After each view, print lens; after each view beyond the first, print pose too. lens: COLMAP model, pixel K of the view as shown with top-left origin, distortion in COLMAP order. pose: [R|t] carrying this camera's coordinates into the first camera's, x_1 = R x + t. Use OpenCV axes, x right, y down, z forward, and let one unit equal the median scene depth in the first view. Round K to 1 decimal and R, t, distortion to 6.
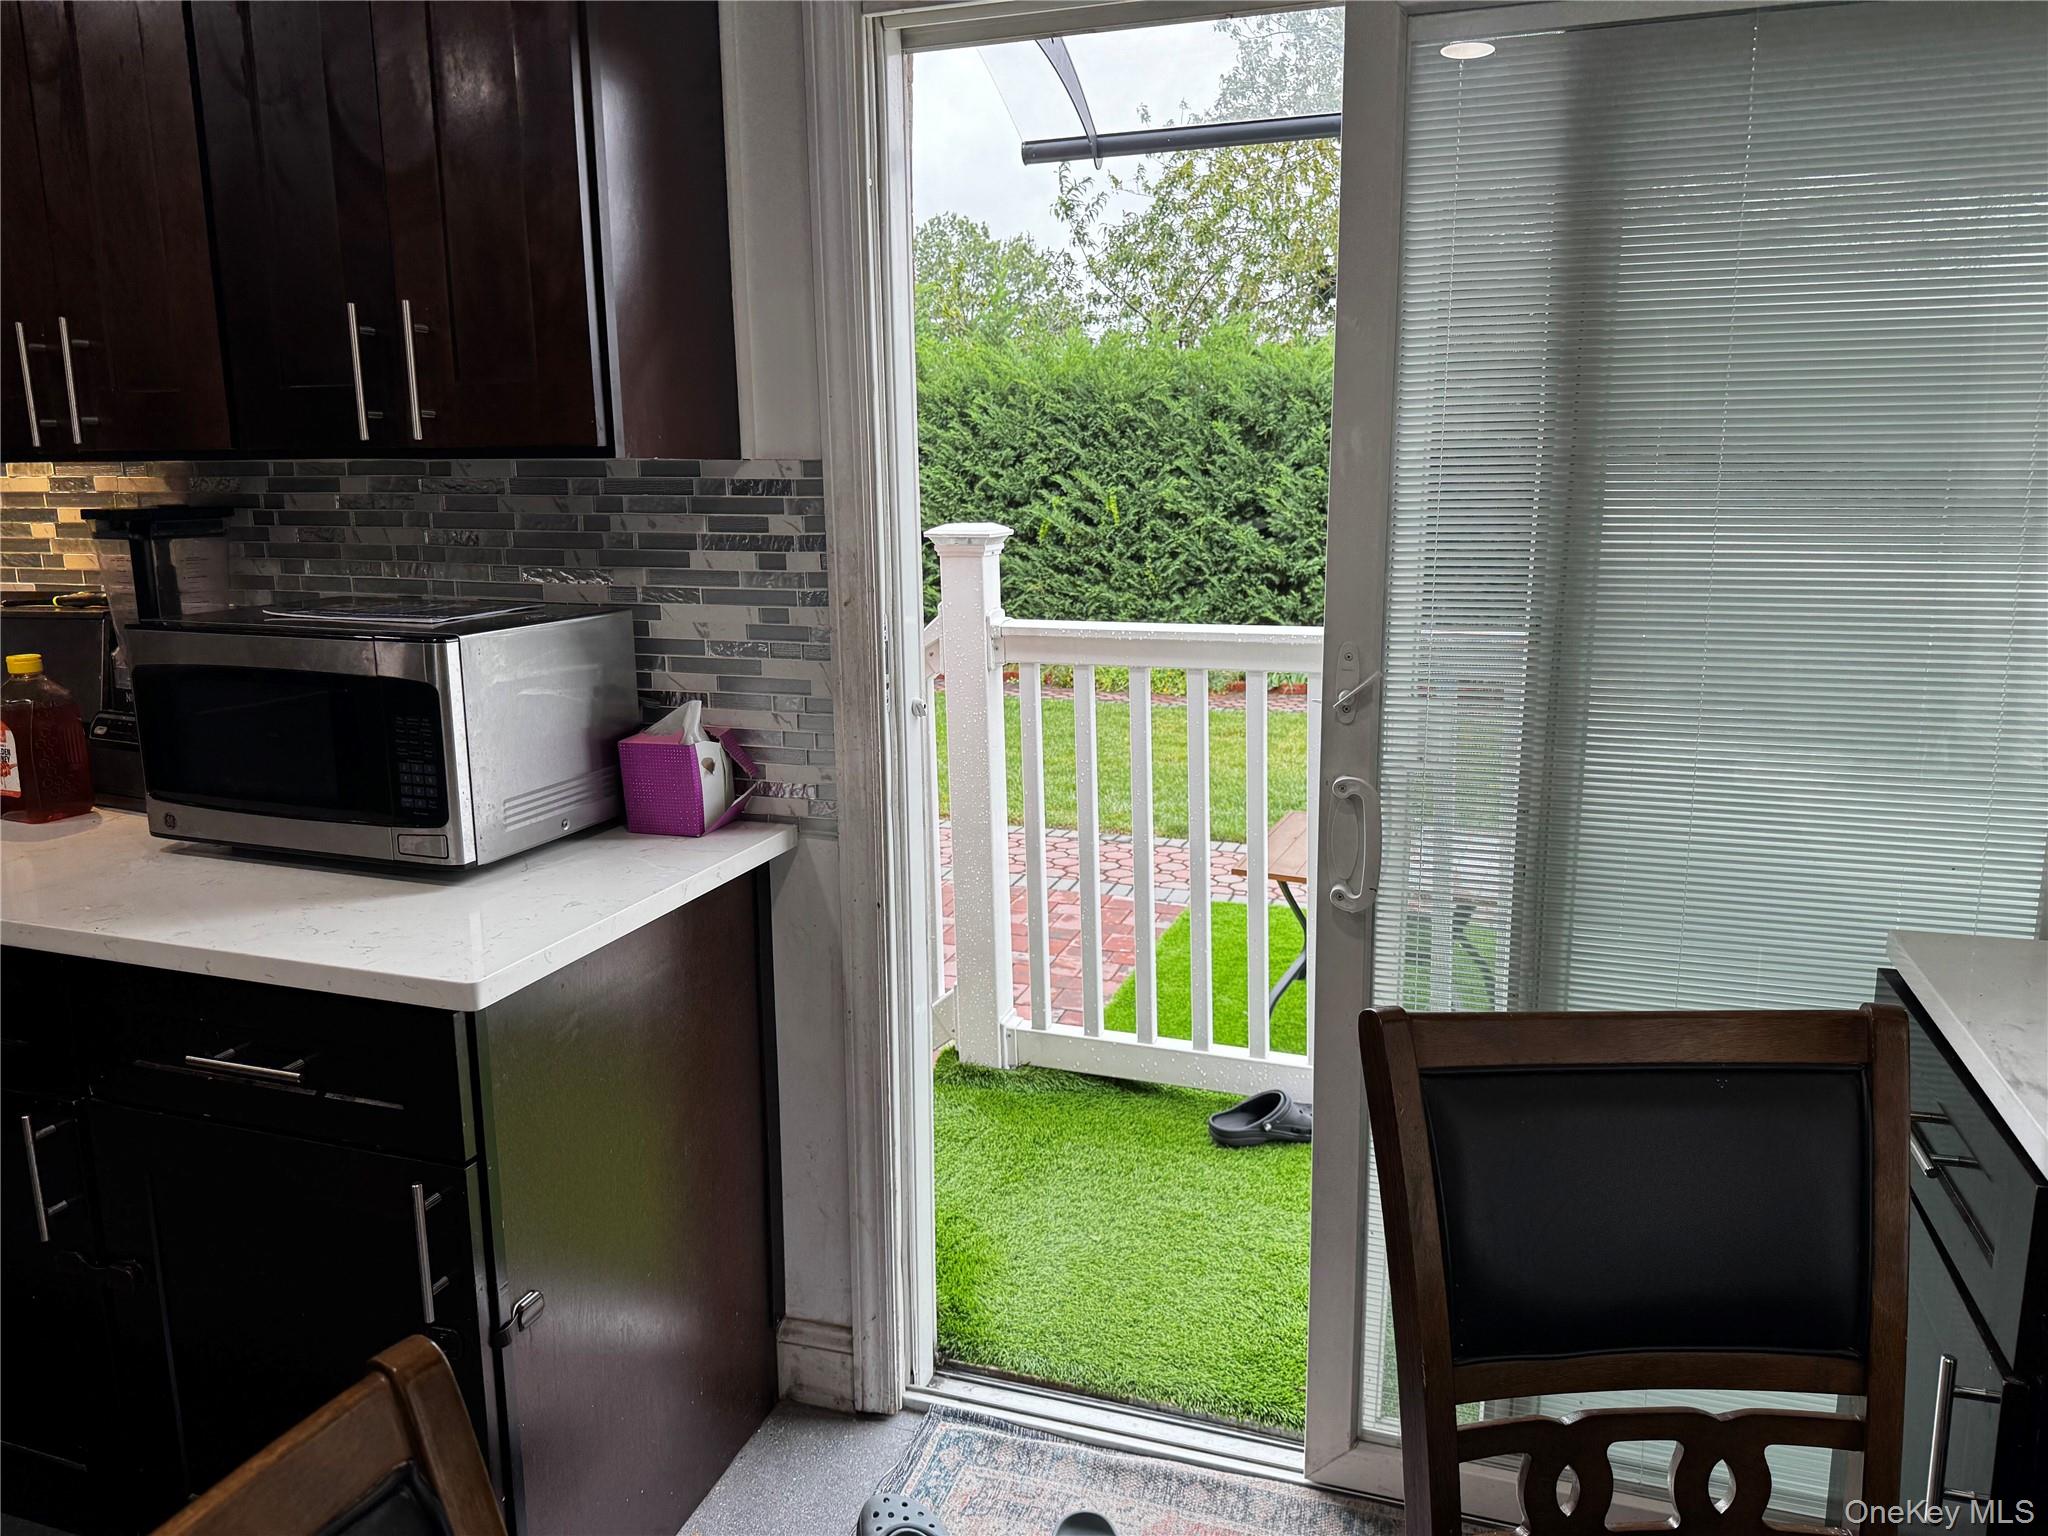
lens RADIAL K [[1452.7, 0, 1030.1], [0, 1452.7, 765.9], [0, 0, 1]] dist [-0.005099, -0.000339]
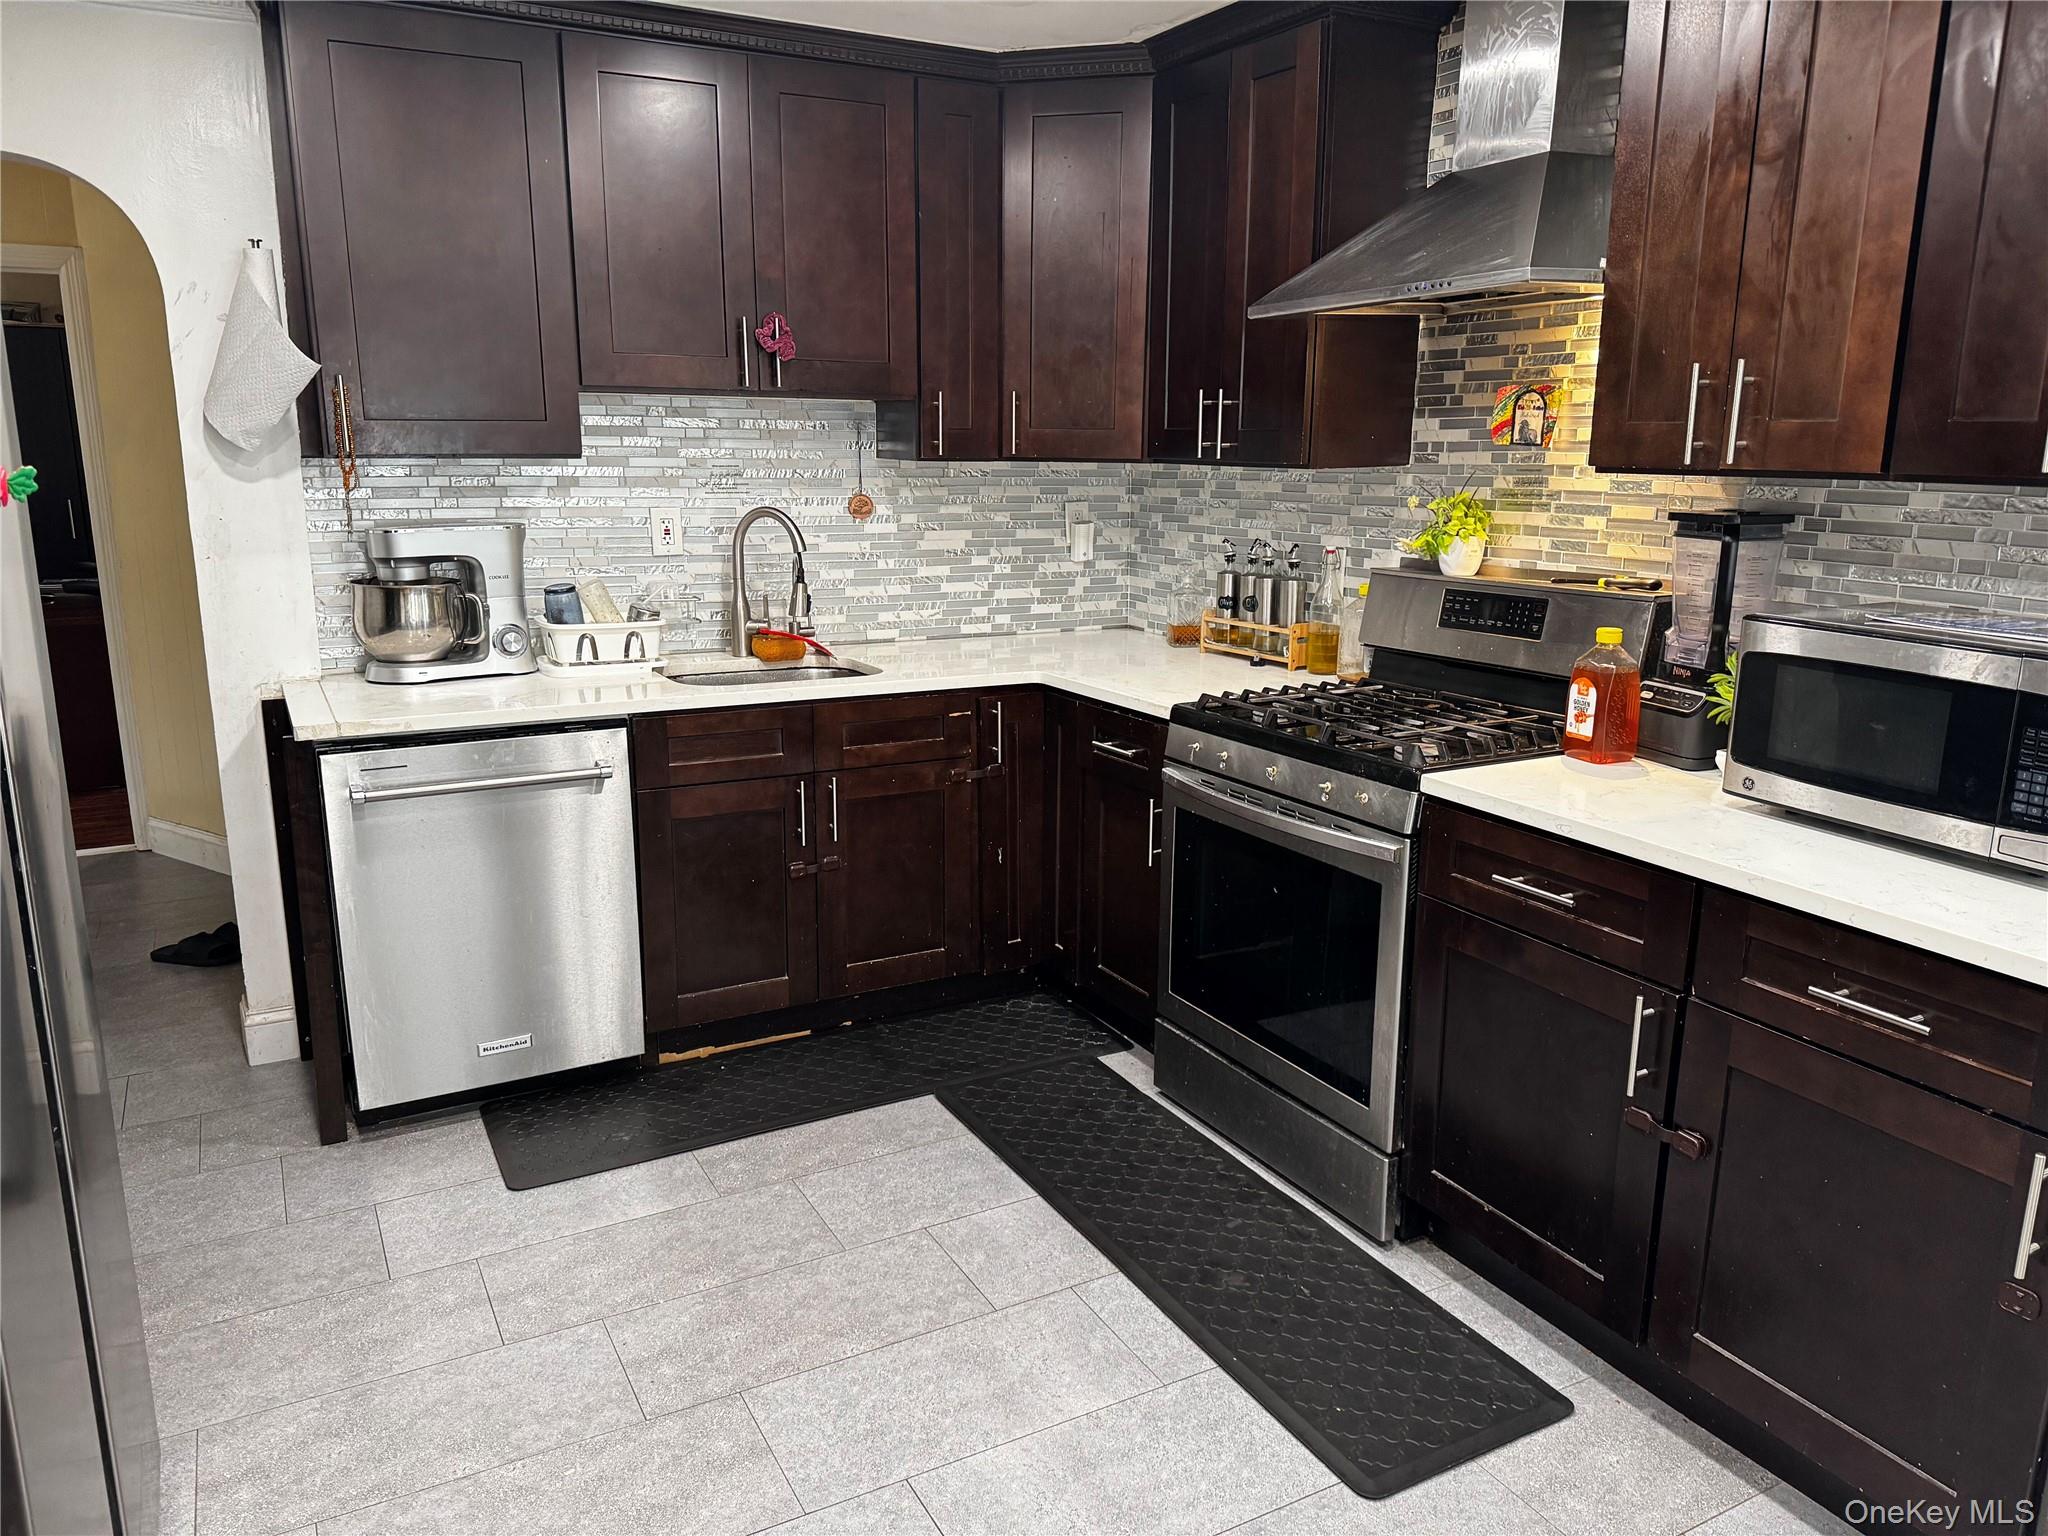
lens RADIAL K [[1452.7, 0, 1022.6], [0, 1452.7, 774.1], [0, 0, 1]] dist [-0.005099, -0.000339]
pose [[0.727434, 0.166973, -0.665553, -0.203229], [-0.149587, 0.985202, 0.083671, 0.017022], [0.669674, 0.038693, 0.741646, -0.240752]]
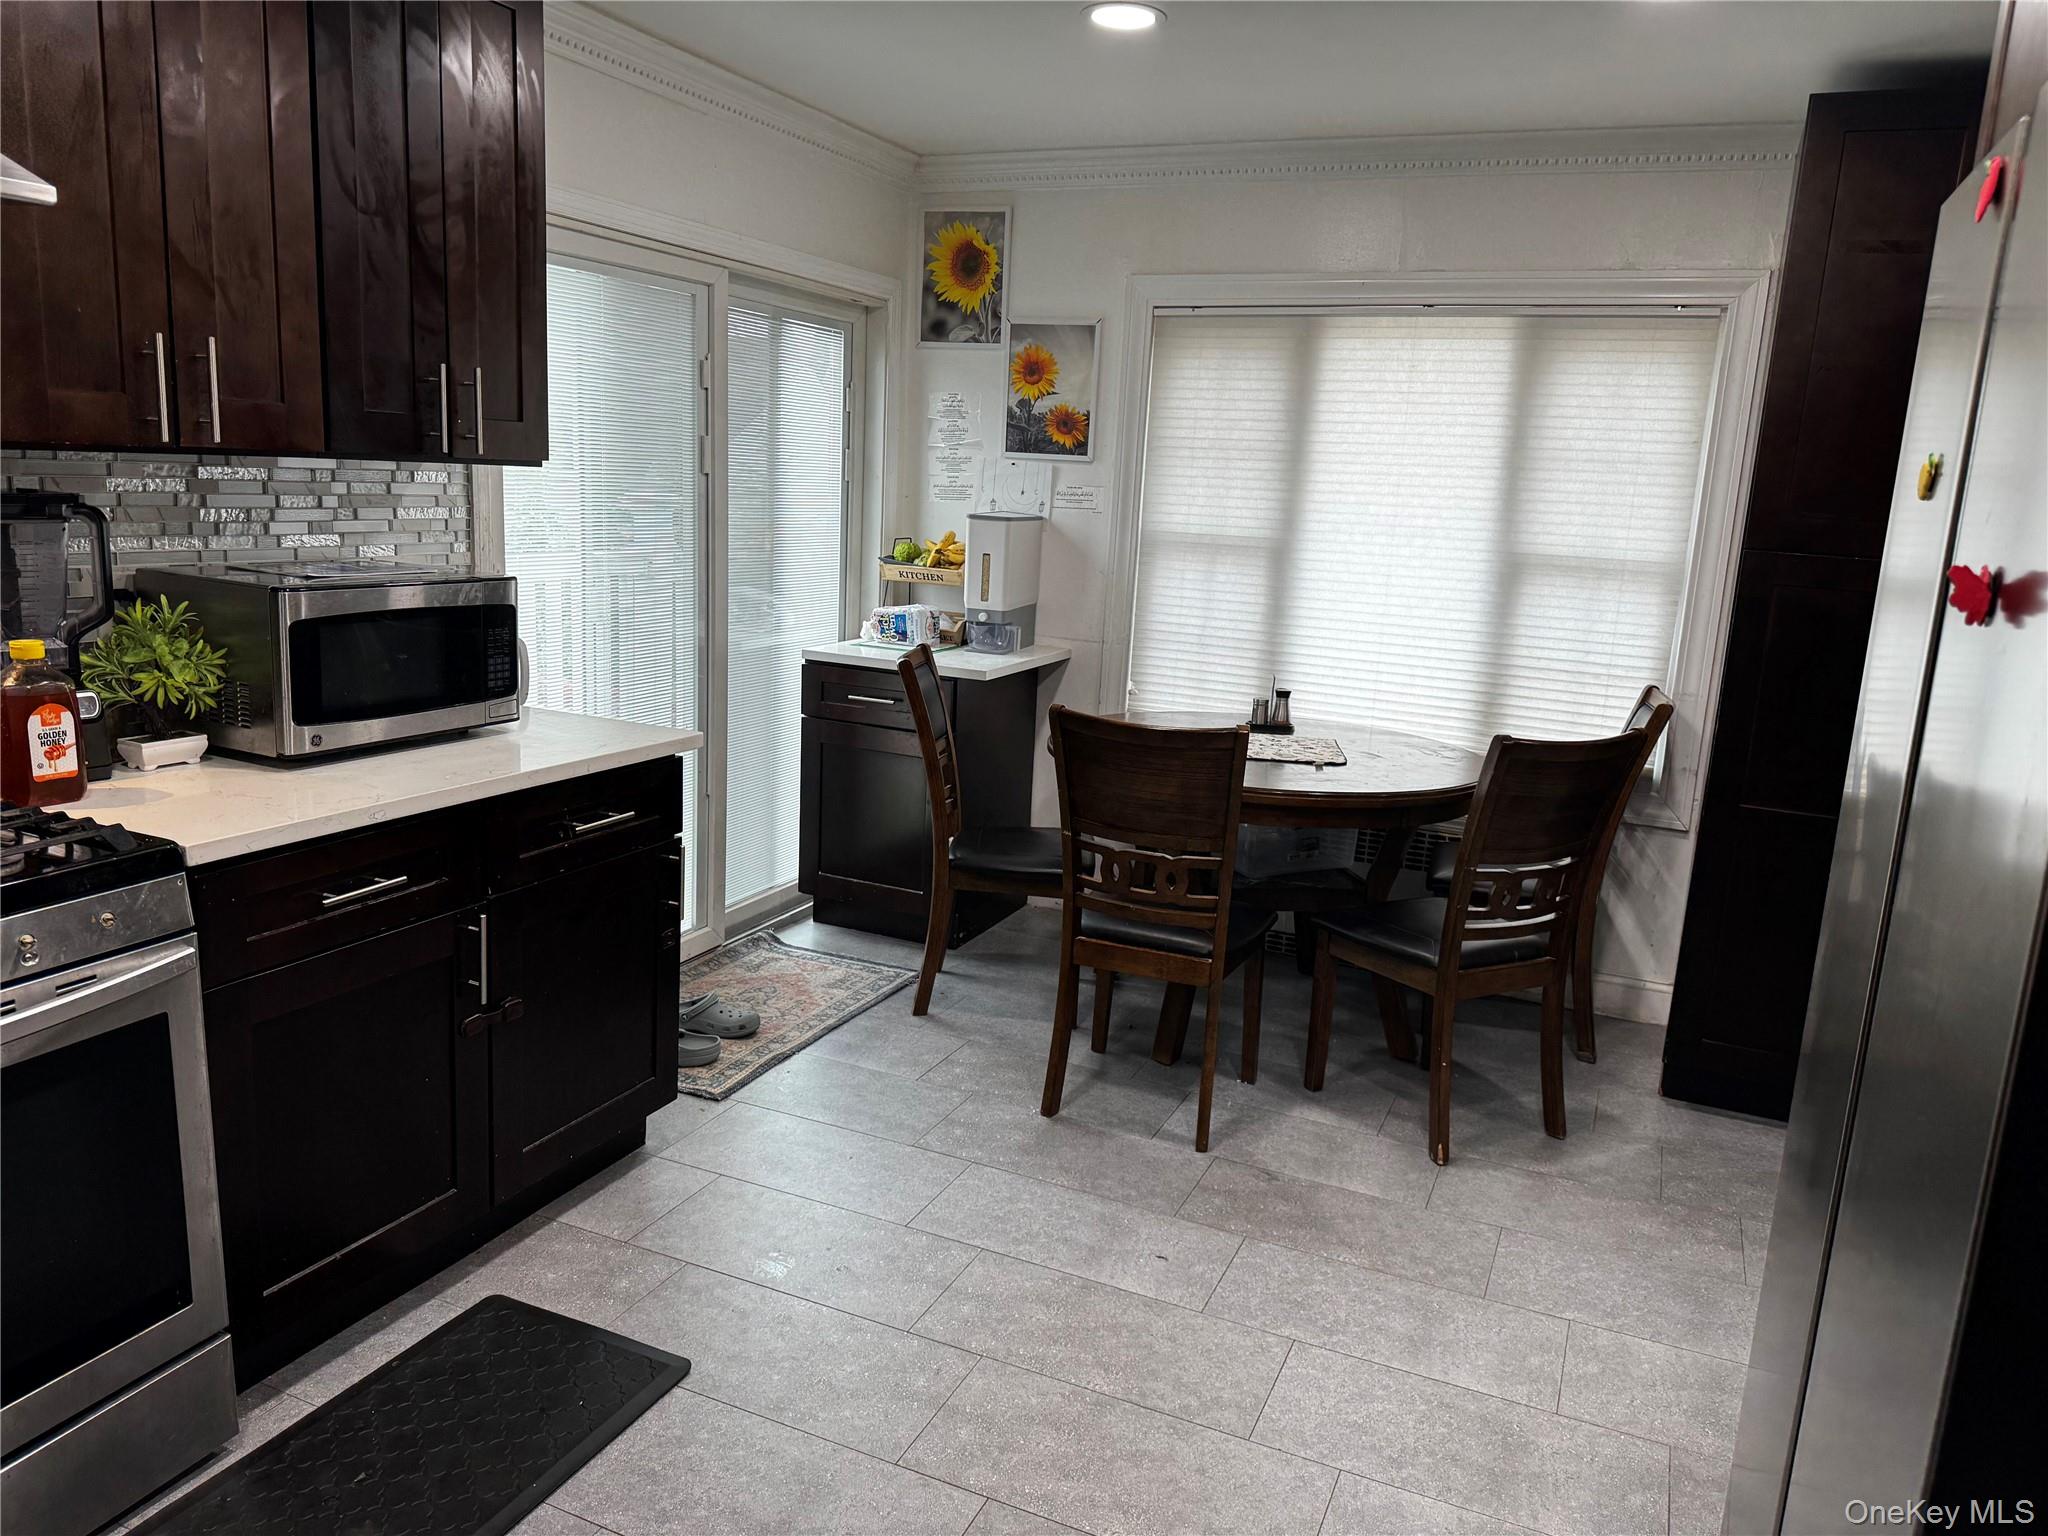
lens RADIAL K [[1452.7, 0, 1019.4], [0, 1452.7, 747.5], [0, 0, 1]] dist [-0.005099, -0.000339]
pose [[0.095045, -0.175459, 0.979888, -1.548283], [0.145895, 0.976170, 0.160642, -0.061809], [-0.984724, 0.127693, 0.118379, 0.203725]]
